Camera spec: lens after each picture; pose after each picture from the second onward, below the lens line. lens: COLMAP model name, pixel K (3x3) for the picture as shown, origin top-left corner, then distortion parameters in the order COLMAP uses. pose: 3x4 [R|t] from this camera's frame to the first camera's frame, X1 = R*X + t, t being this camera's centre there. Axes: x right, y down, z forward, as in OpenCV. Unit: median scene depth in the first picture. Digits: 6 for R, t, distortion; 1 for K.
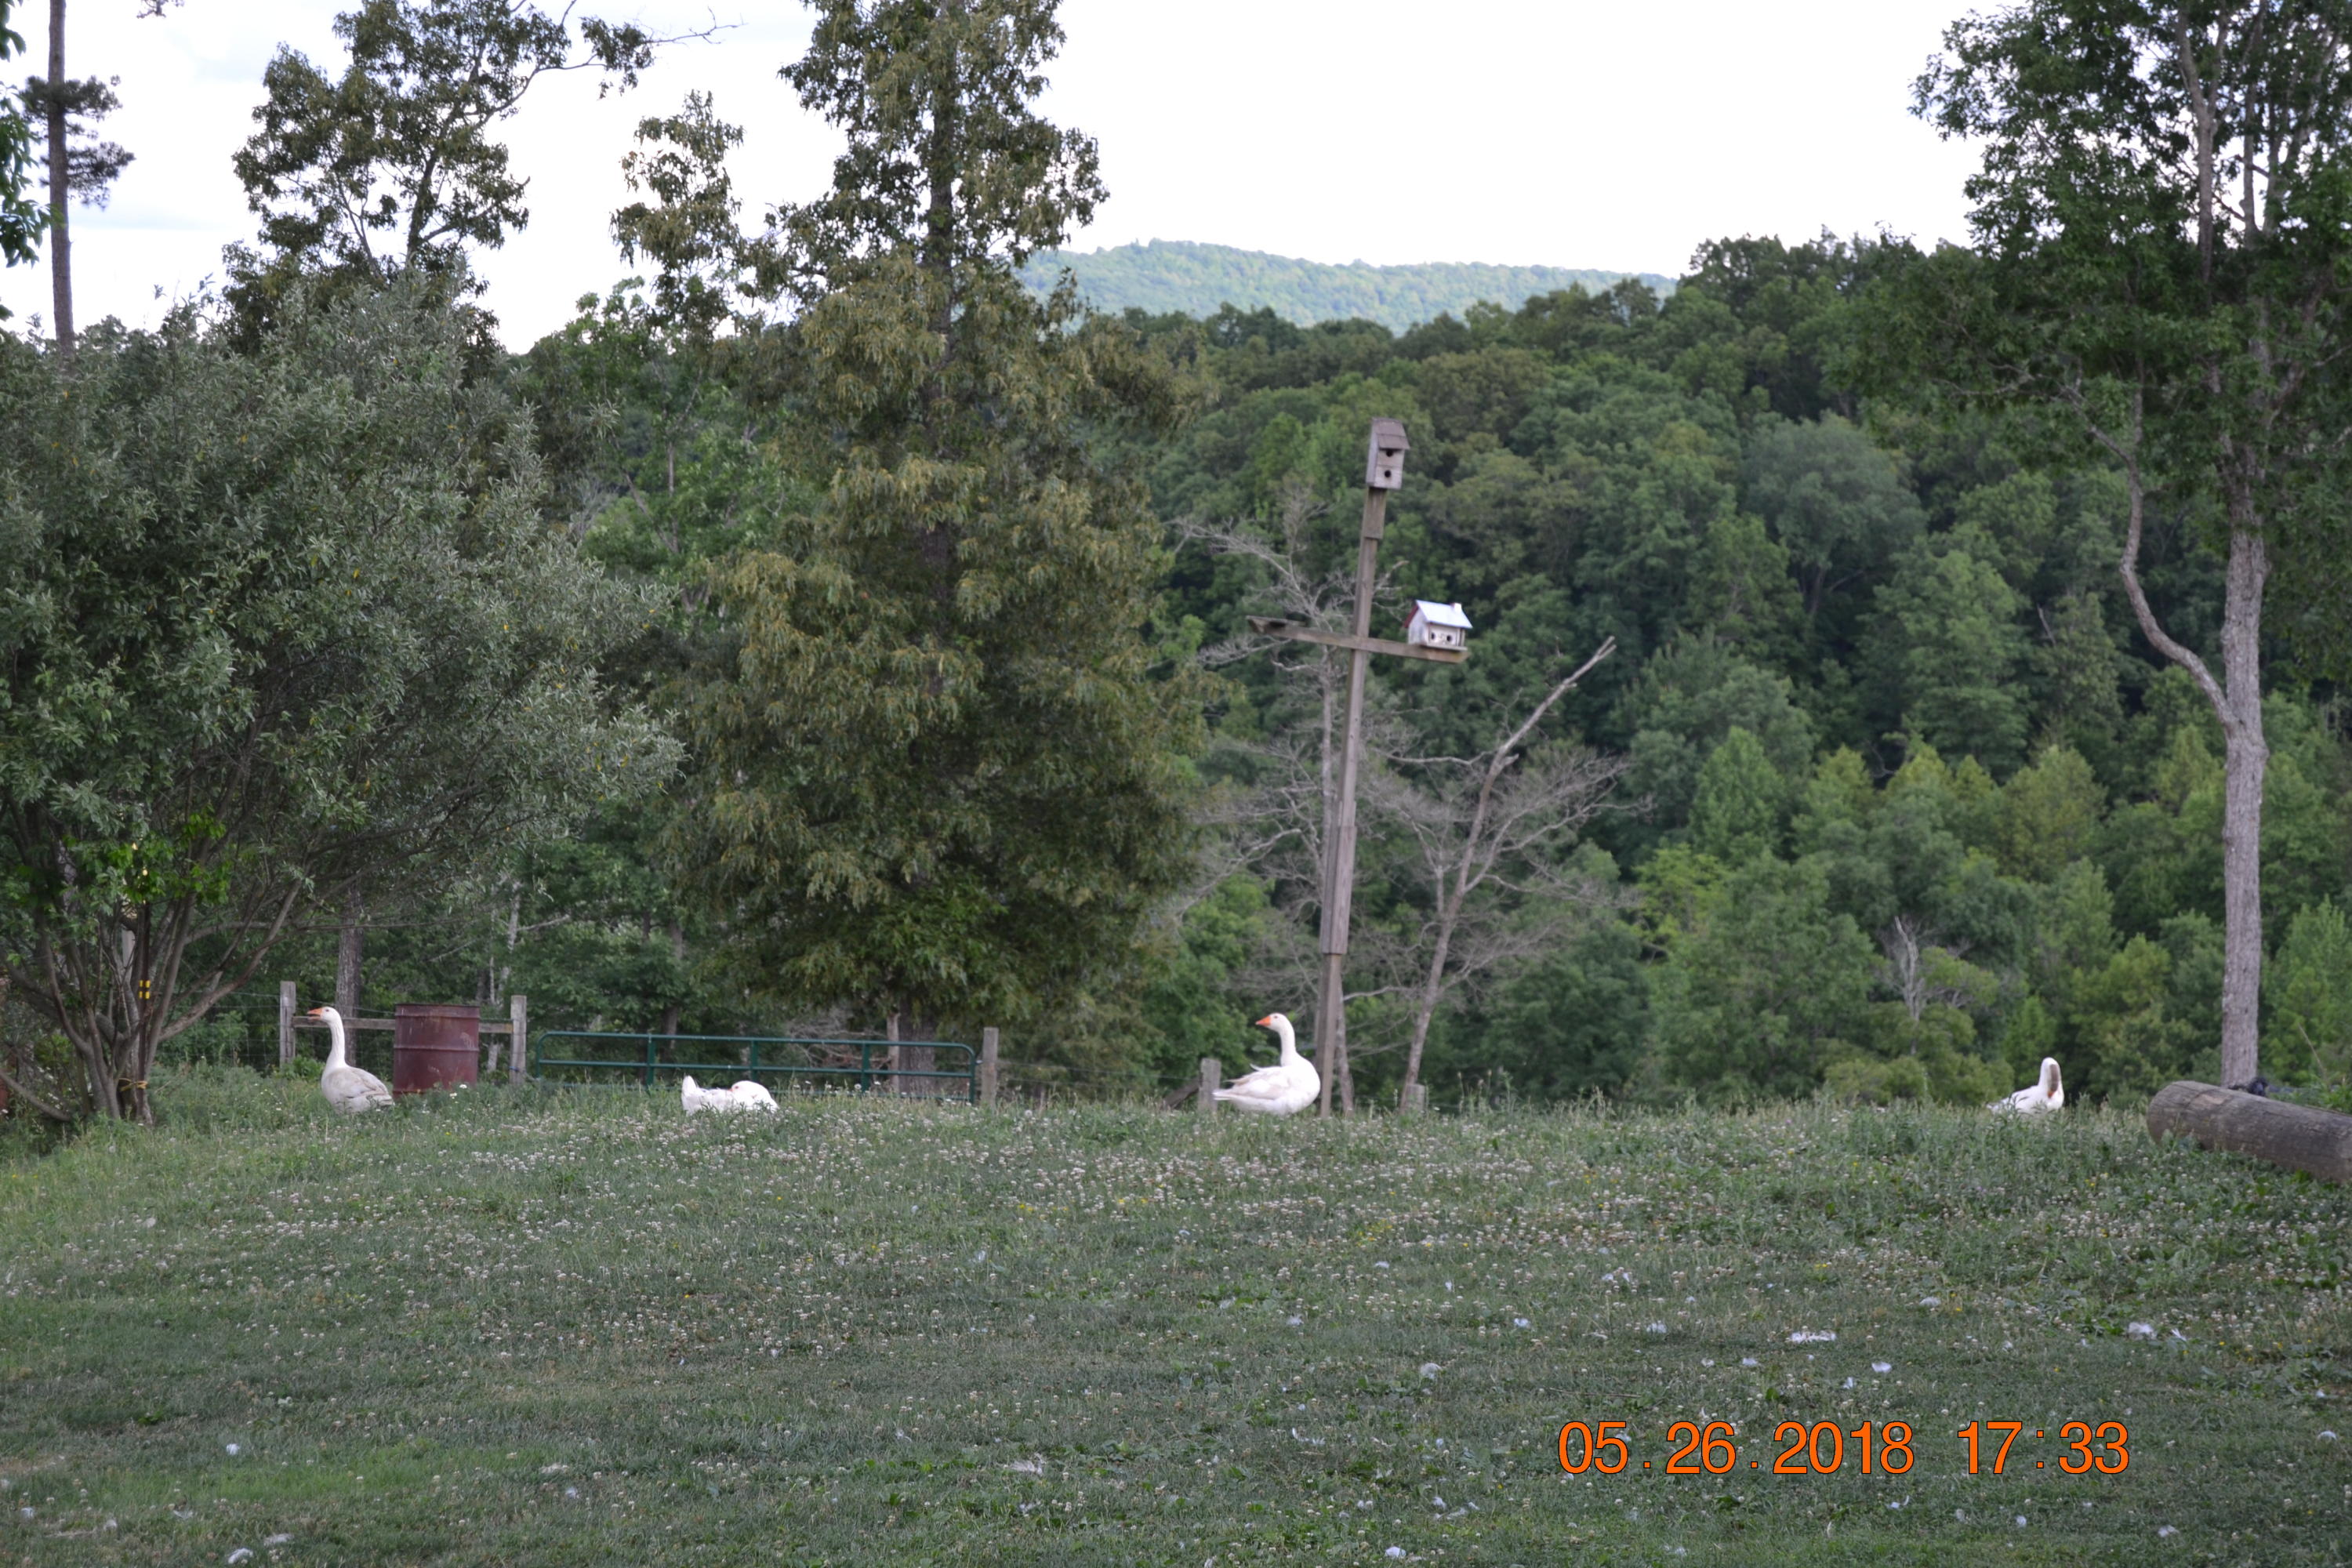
lens RADIAL K [[5338.1, 0, 1176.9], [0, 5338.1, 777.4], [0, 0, 1]] dist [-0.031345, 0.000000]
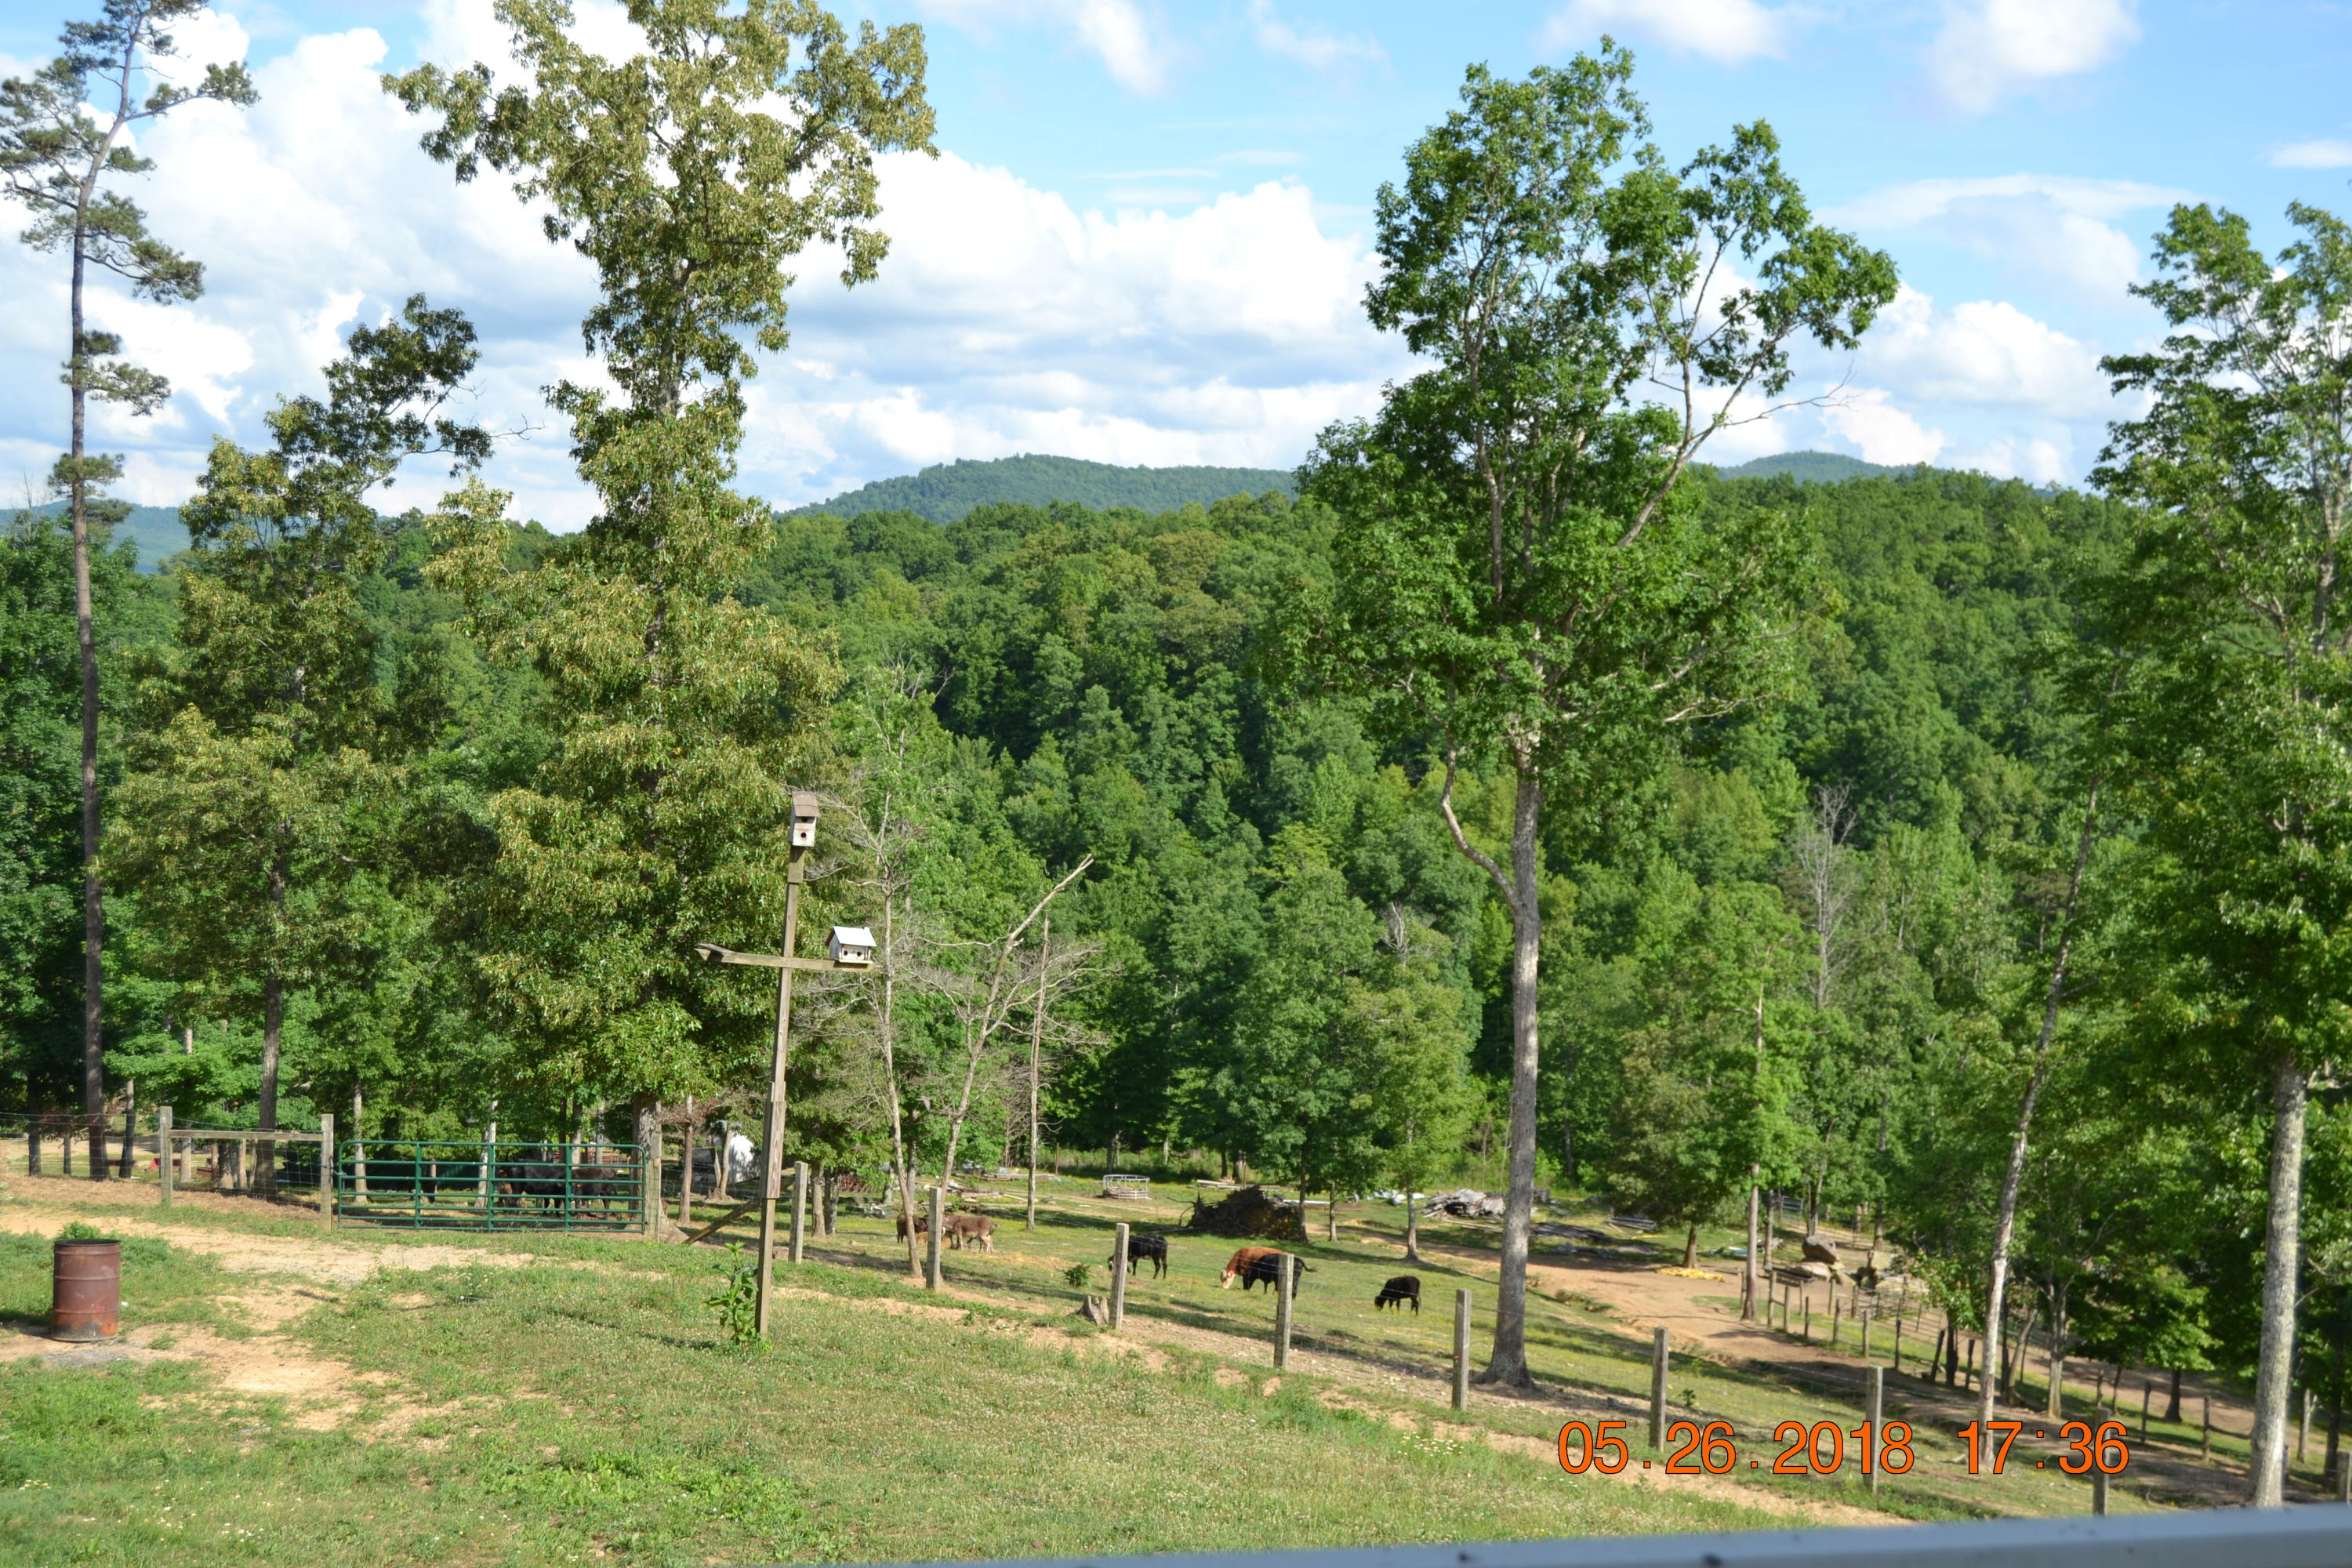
lens RADIAL K [[2921.4, 0, 1195.2], [0, 2921.4, 788.6], [0, 0, 1]] dist [-0.060239, 0.000000]
pose [[0.999093, -0.007816, 0.041853, 0.066953], [0.007021, 0.999793, 0.019098, -0.051638], [-0.041993, -0.018787, 0.998941, 0.177205]]
